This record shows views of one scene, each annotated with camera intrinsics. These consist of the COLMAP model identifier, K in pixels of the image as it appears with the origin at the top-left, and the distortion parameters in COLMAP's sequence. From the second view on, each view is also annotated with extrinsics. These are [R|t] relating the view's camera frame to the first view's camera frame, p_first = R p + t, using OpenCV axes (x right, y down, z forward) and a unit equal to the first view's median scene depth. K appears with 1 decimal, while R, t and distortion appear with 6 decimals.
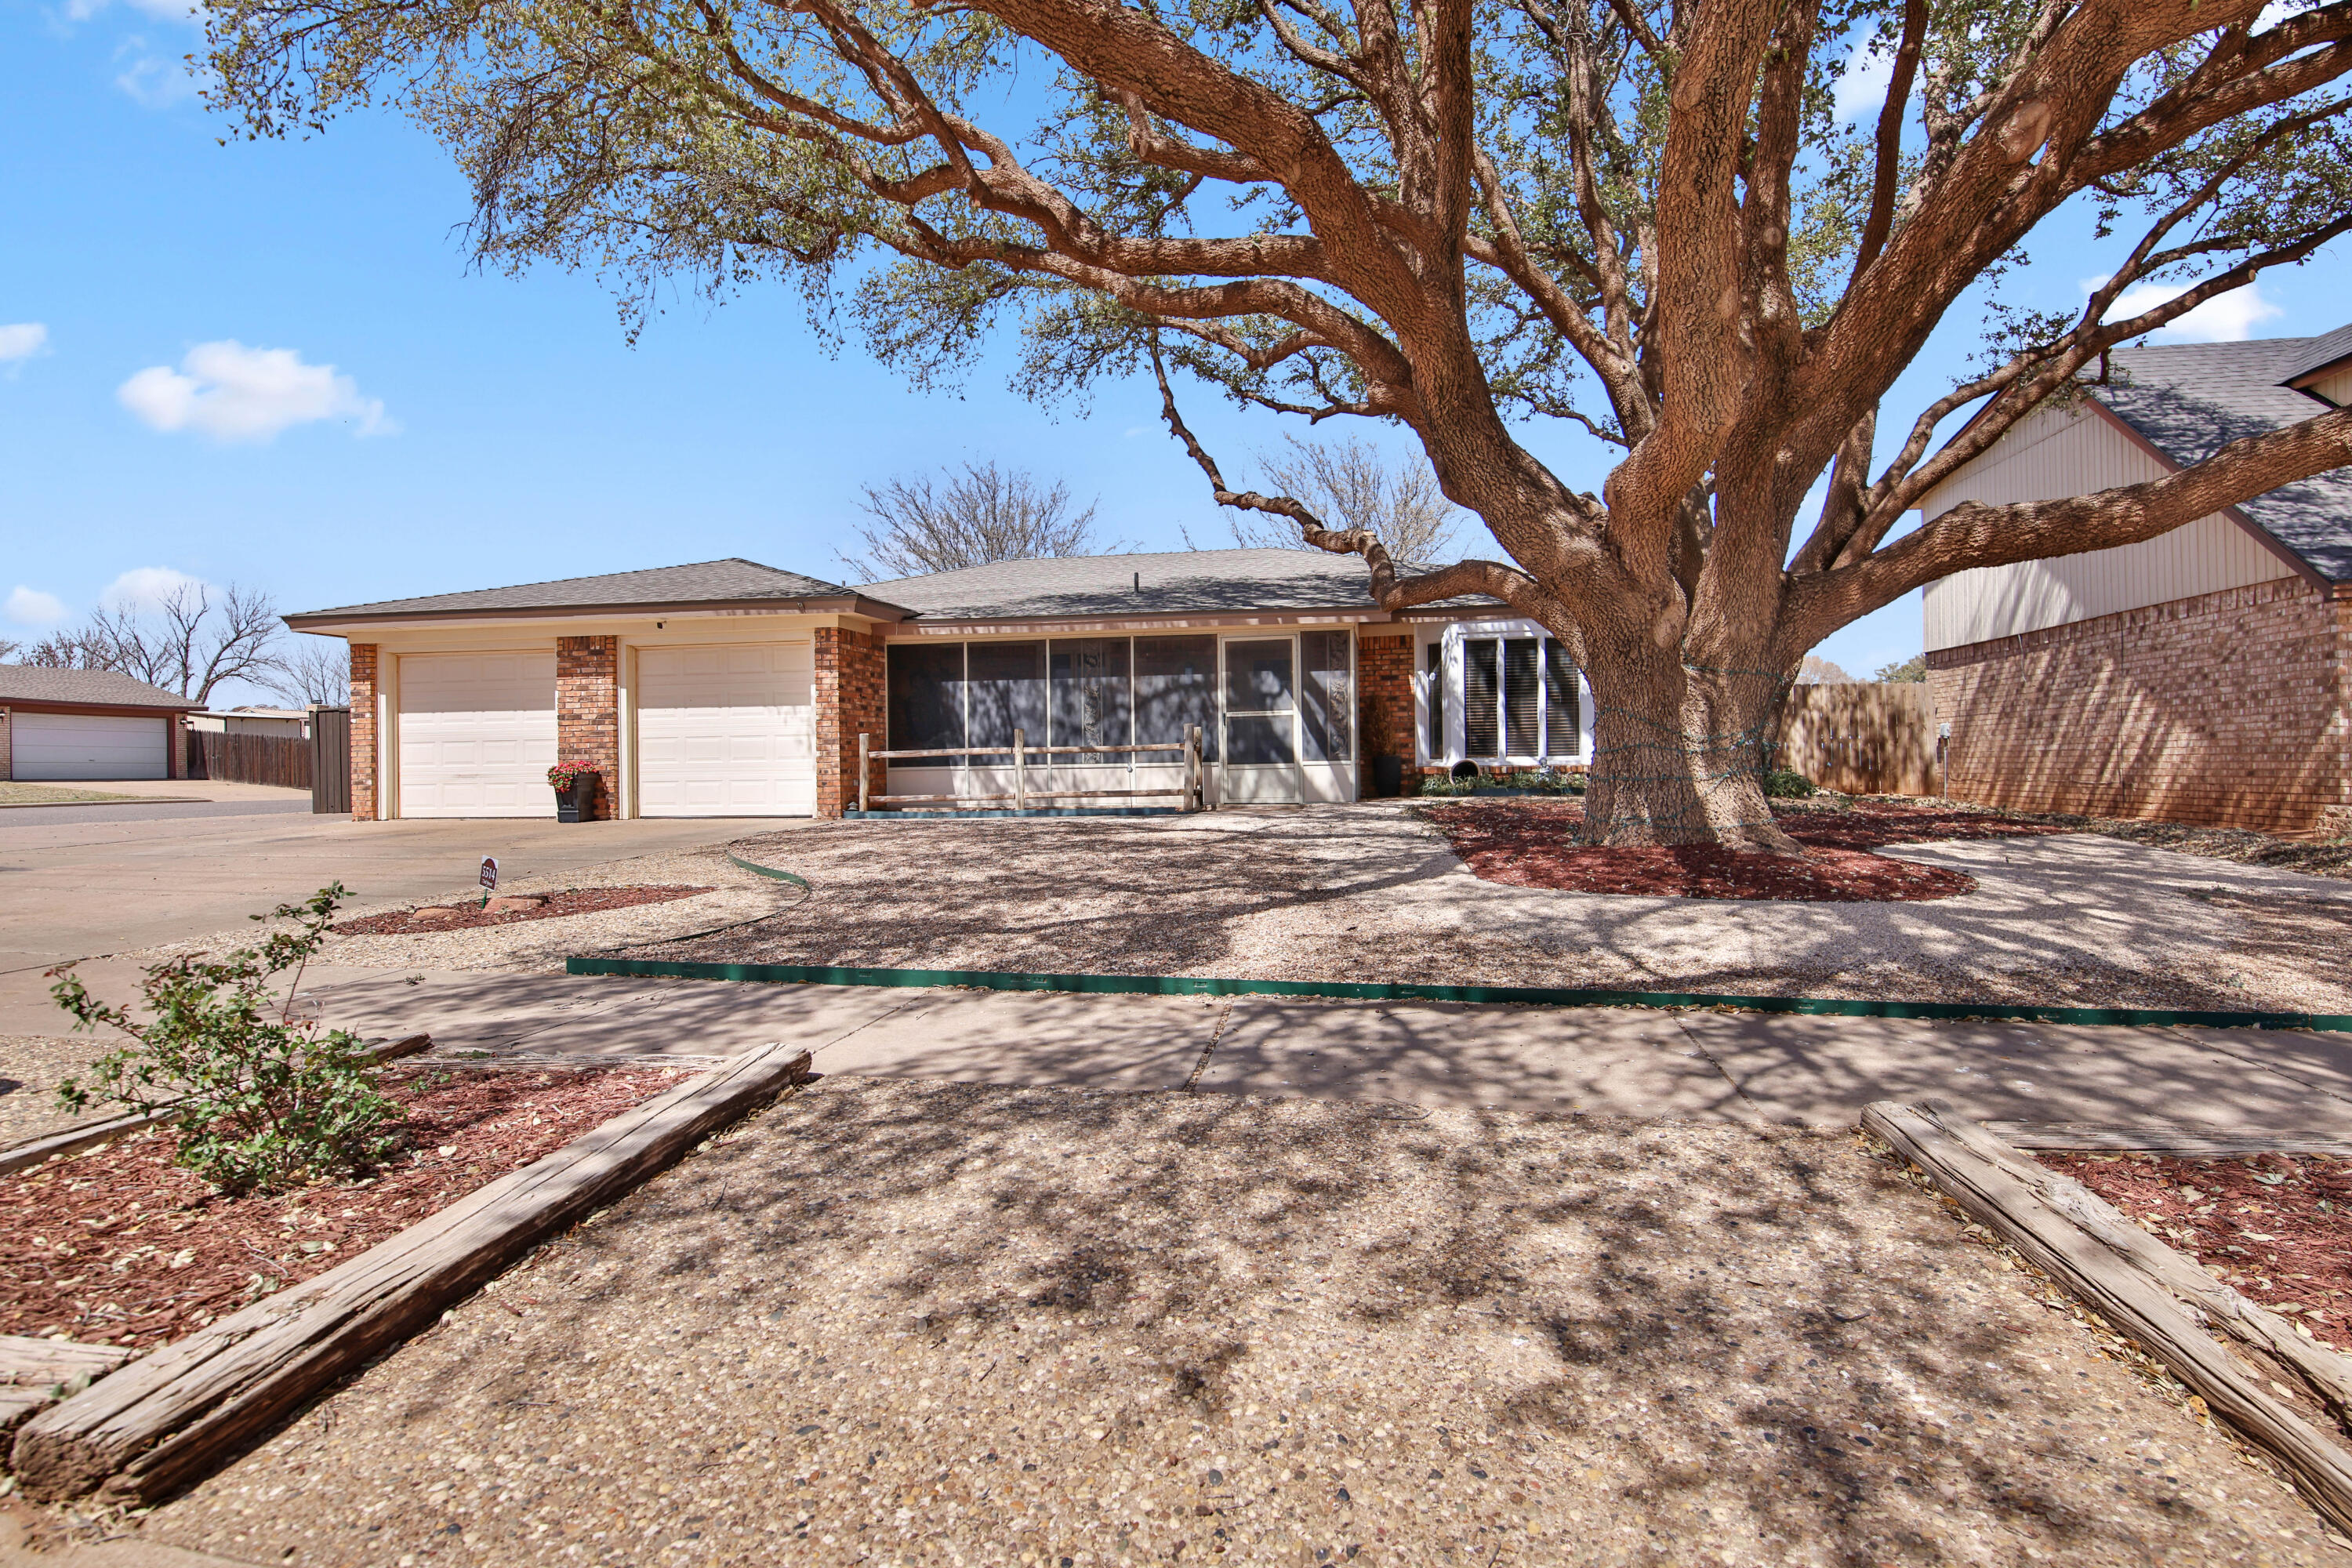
lens RADIAL K [[1057.2, 0, 1176.0], [0, 1057.2, 784.0], [0, 0, 1]] dist [0.009963, -0.007299]
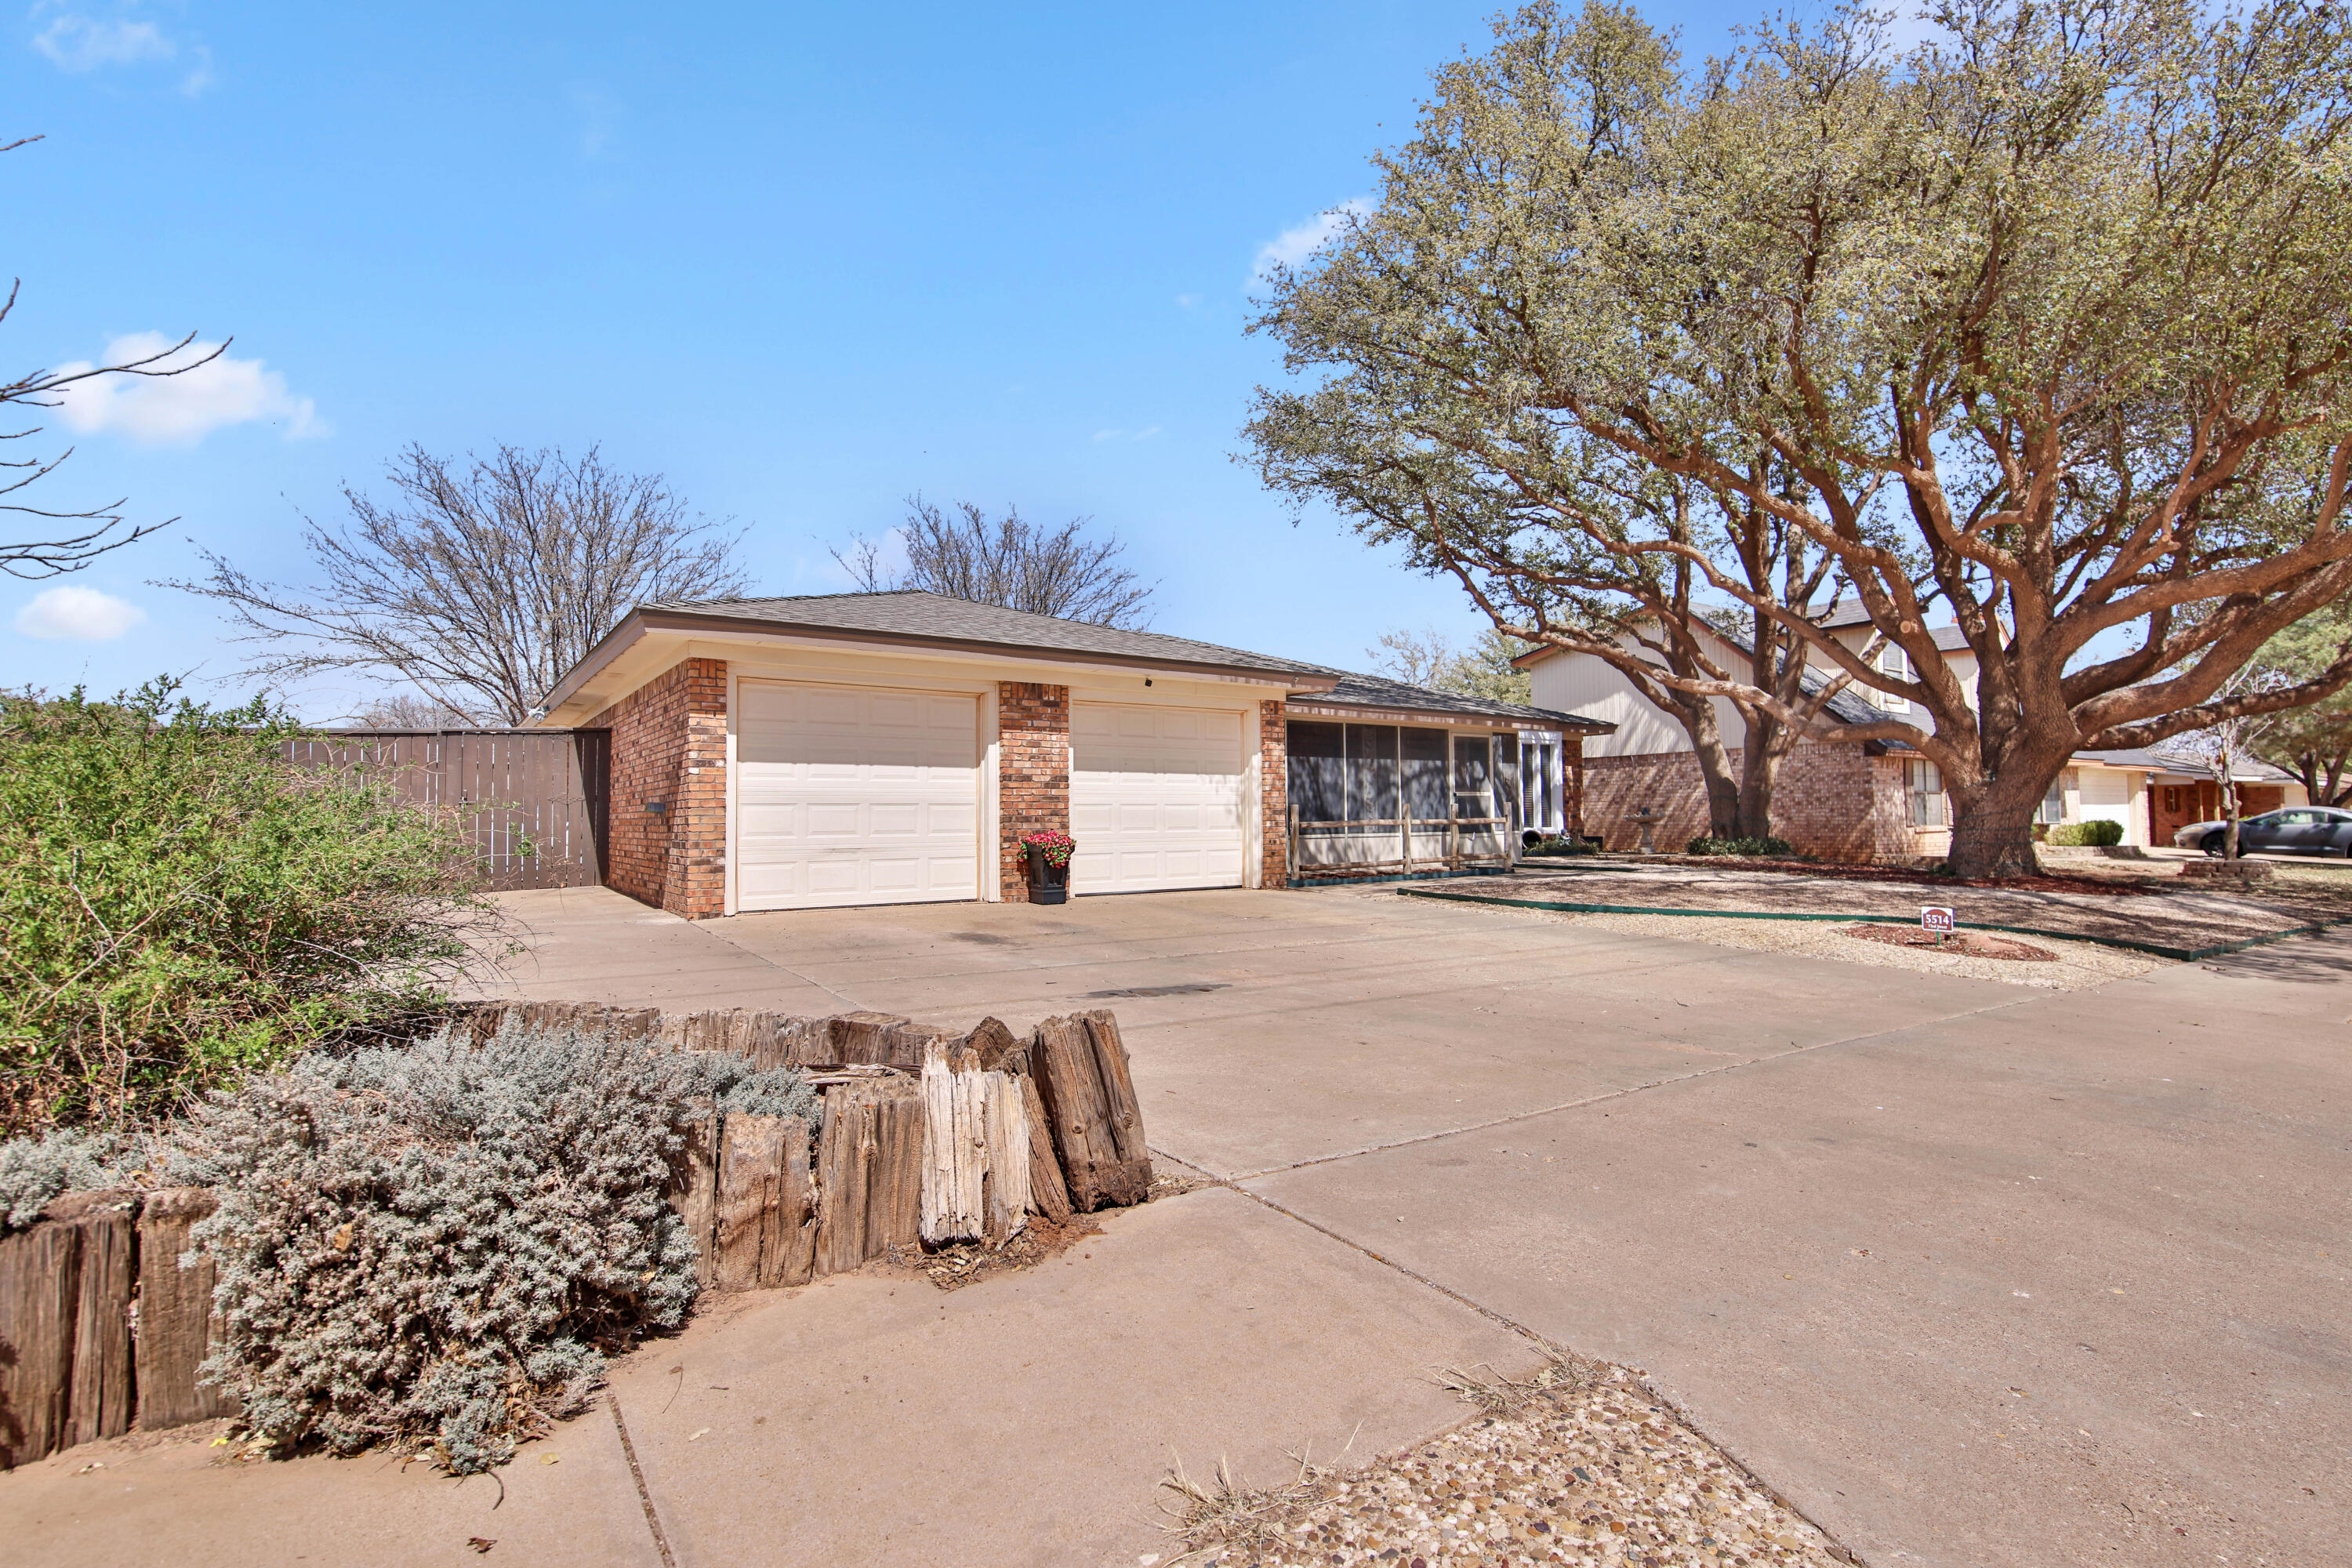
lens RADIAL K [[1116.2, 0, 1176.2], [0, 1116.2, 794.7], [0, 0, 1]] dist [-0.005253, -0.009345]
pose [[0.707636, 0.022908, 0.706206, -1.106558], [0.010852, 0.999004, -0.043280, -0.010904], [-0.706494, 0.038290, 0.706683, 0.295460]]
